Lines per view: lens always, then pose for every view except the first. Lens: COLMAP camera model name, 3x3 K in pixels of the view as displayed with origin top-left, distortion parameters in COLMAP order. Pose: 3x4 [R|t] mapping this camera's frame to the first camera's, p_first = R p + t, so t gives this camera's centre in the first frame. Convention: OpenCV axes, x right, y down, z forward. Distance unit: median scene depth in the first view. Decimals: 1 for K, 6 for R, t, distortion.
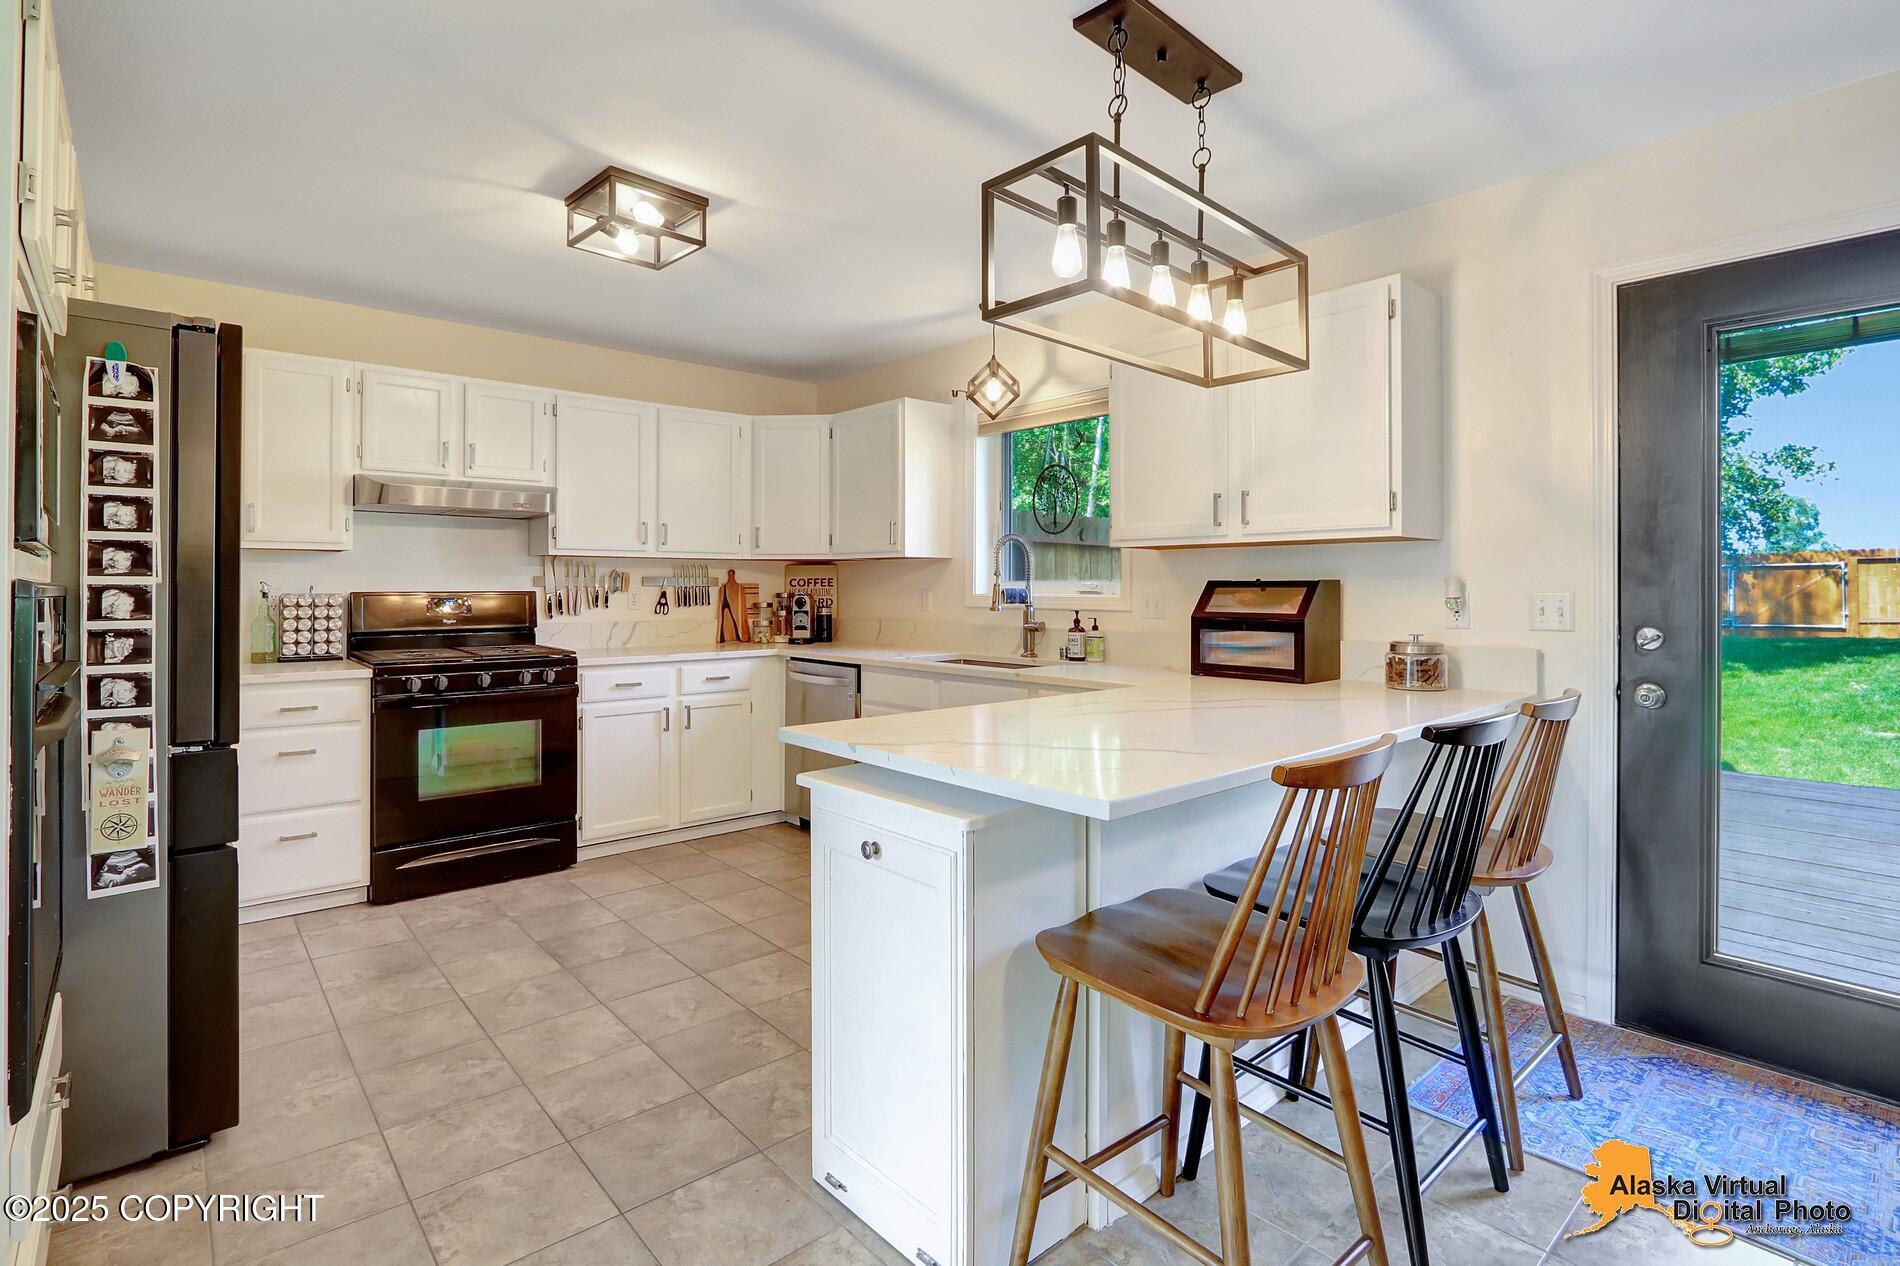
lens RADIAL K [[887.0, 0, 945.1], [0, 887.0, 578.0], [0, 0, 1]] dist [-0.032866, 0.000097]
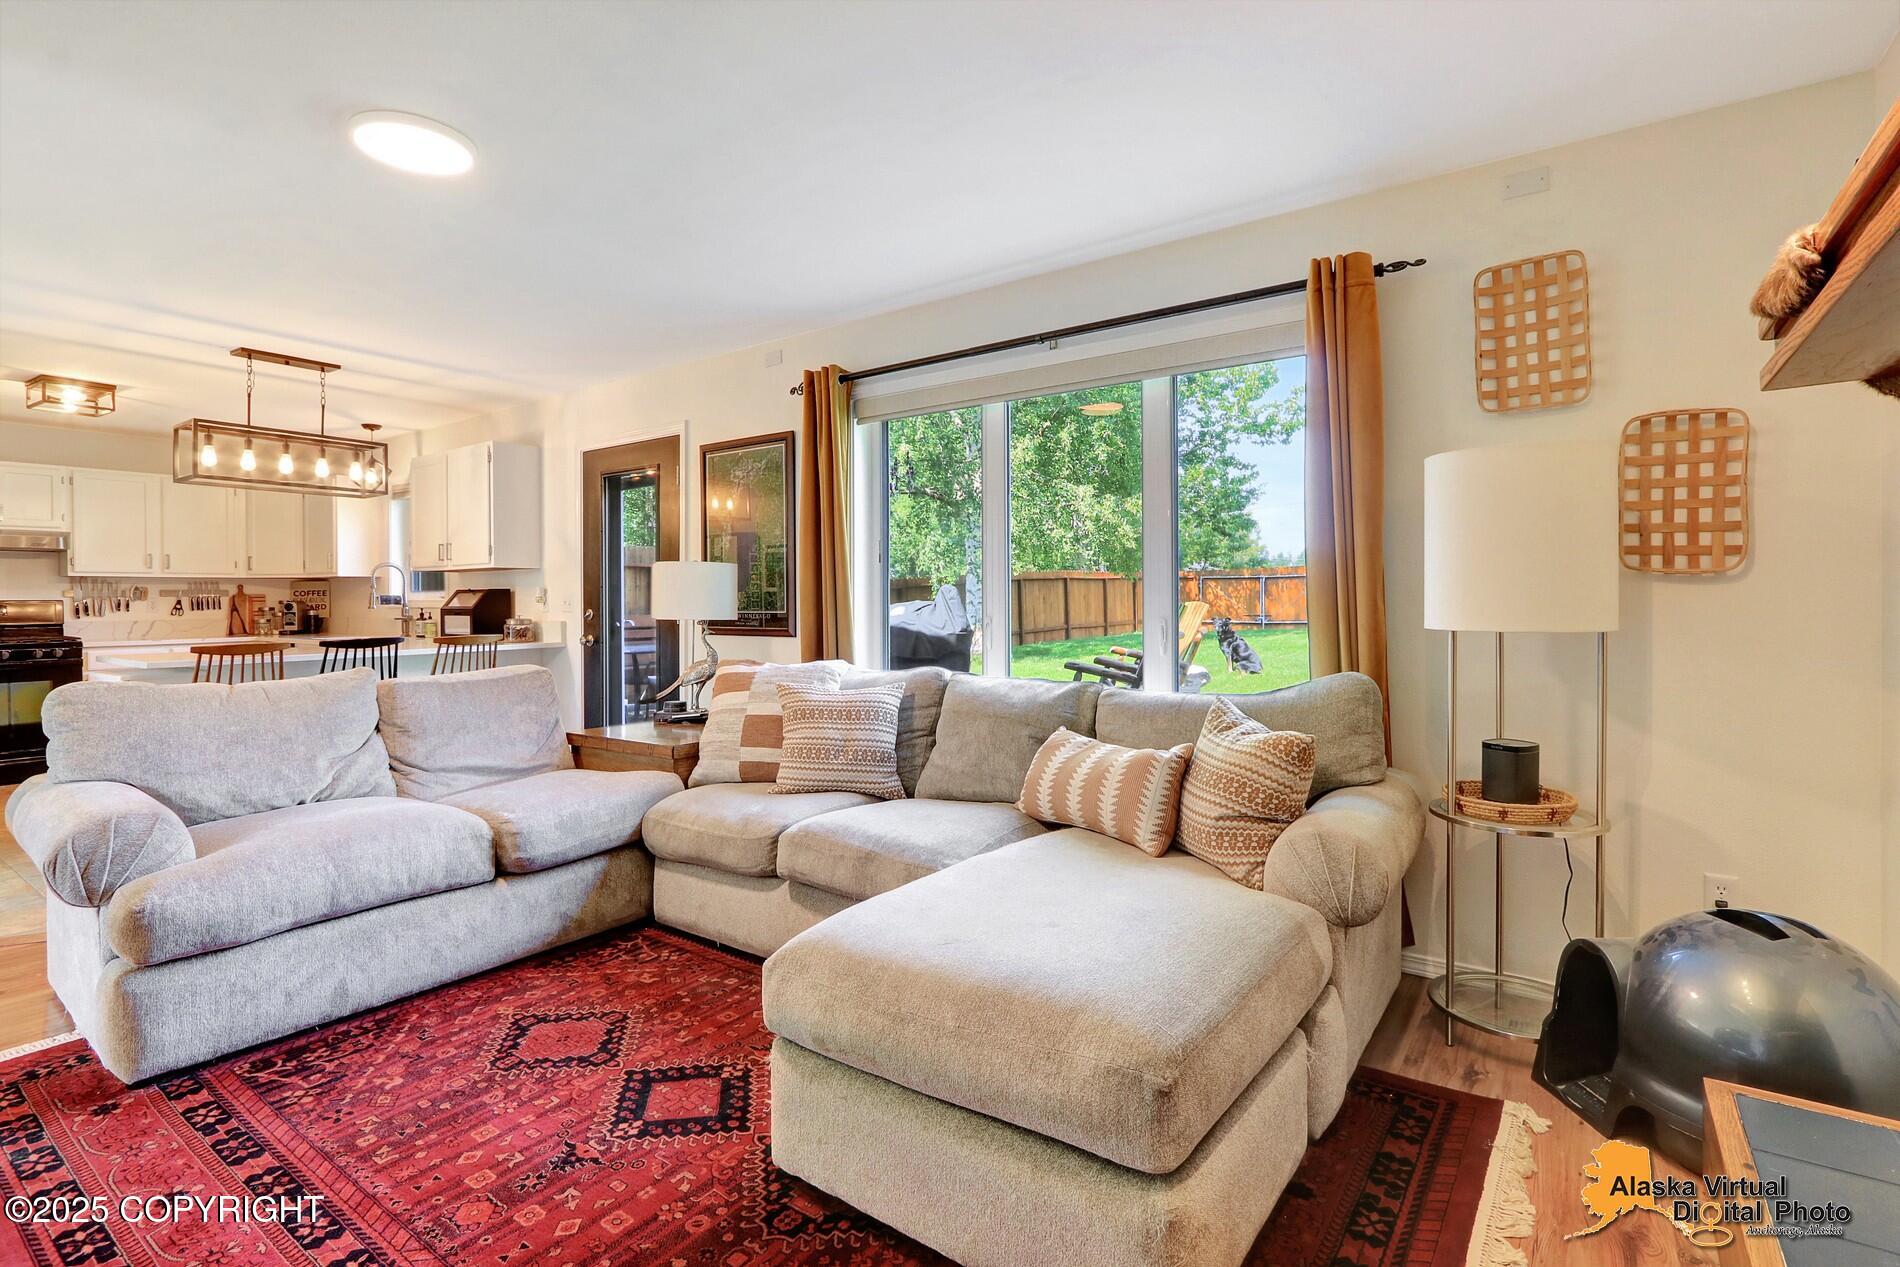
lens RADIAL K [[913.2, 0, 943.3], [0, 913.2, 600.8], [0, 0, 1]] dist [-0.004647, -0.000219]
pose [[0.980402, -0.009448, 0.196779, 0.776280], [0.007161, 0.999898, 0.012329, 0.008766], [-0.196875, -0.010678, 0.980370, -0.899659]]
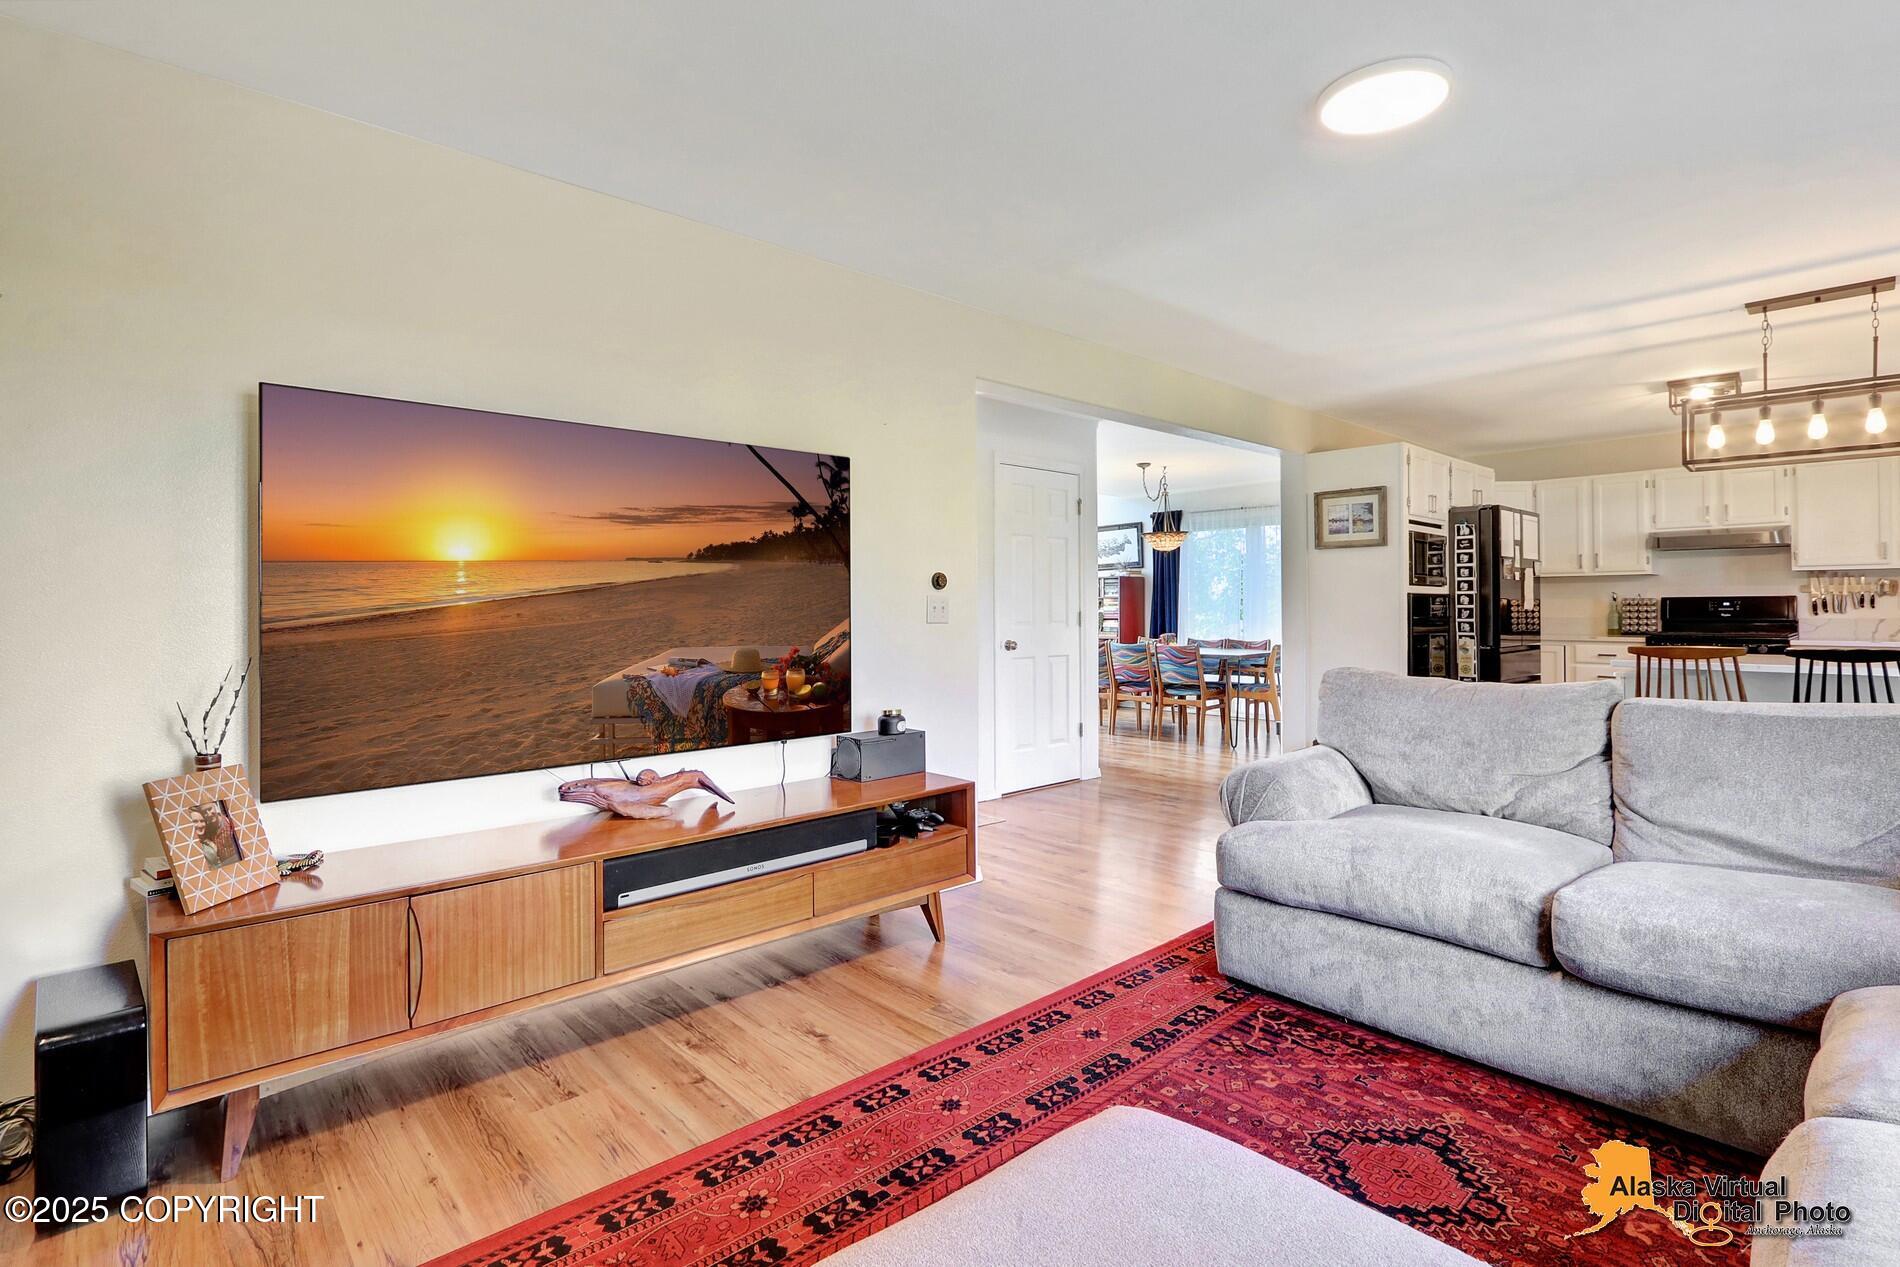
lens RADIAL K [[913.2, 0, 943.3], [0, 913.2, 600.8], [0, 0, 1]] dist [-0.004647, -0.000219]
pose [[-0.005392, -0.007707, -0.999956, 1.152621], [0.016359, 0.999836, -0.007794, 0.013443], [0.999852, -0.016400, -0.005265, -0.437731]]
